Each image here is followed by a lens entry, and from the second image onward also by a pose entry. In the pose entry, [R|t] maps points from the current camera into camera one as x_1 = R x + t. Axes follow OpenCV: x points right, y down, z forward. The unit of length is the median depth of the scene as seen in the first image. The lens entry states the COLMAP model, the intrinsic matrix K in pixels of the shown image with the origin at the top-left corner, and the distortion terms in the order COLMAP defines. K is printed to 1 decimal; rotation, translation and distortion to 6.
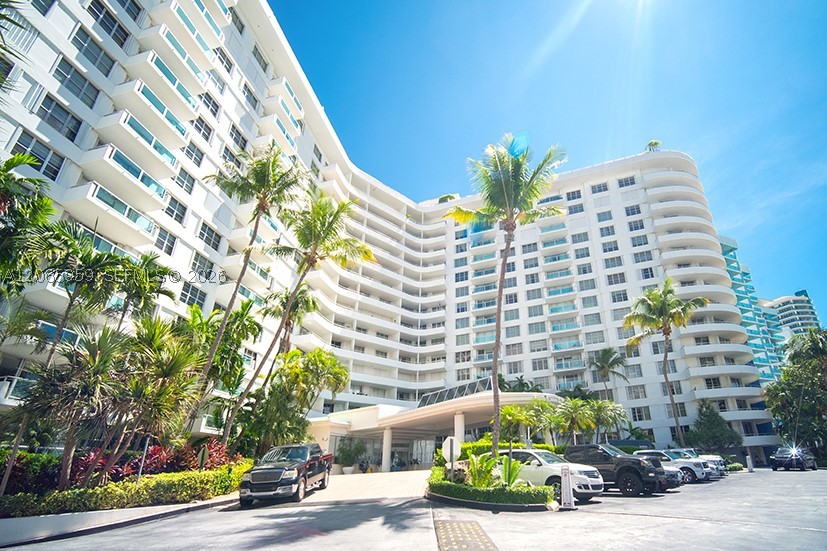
lens RADIAL K [[374.1, 0, 399.0], [0, 374.1, 259.3], [0, 0, 1]] dist [-0.004292, -0.000722]
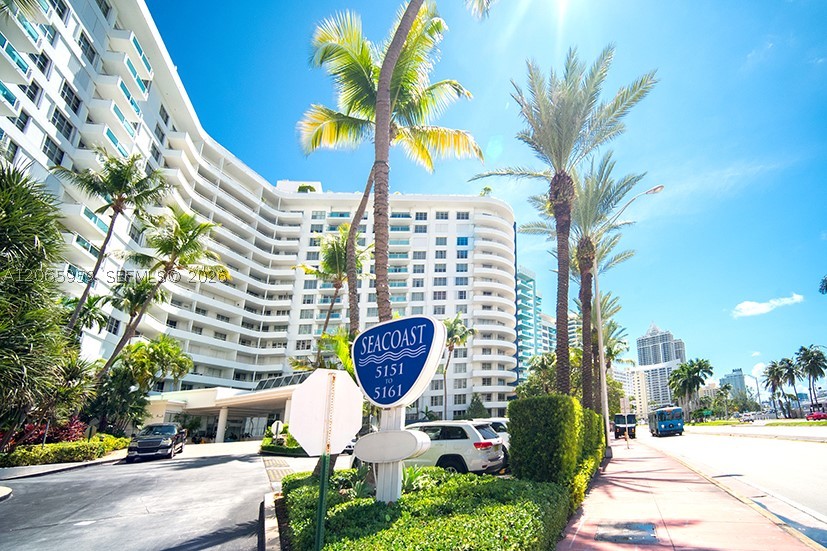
lens RADIAL K [[489.9, 0, 413.3], [0, 489.9, 309.1], [0, 0, 1]] dist [-0.000450, 0.002459]
pose [[0.931768, 0.088860, 0.352013, -0.041954], [-0.171167, 0.962583, 0.210086, -0.212183], [-0.320173, -0.256004, 0.912113, -0.395697]]
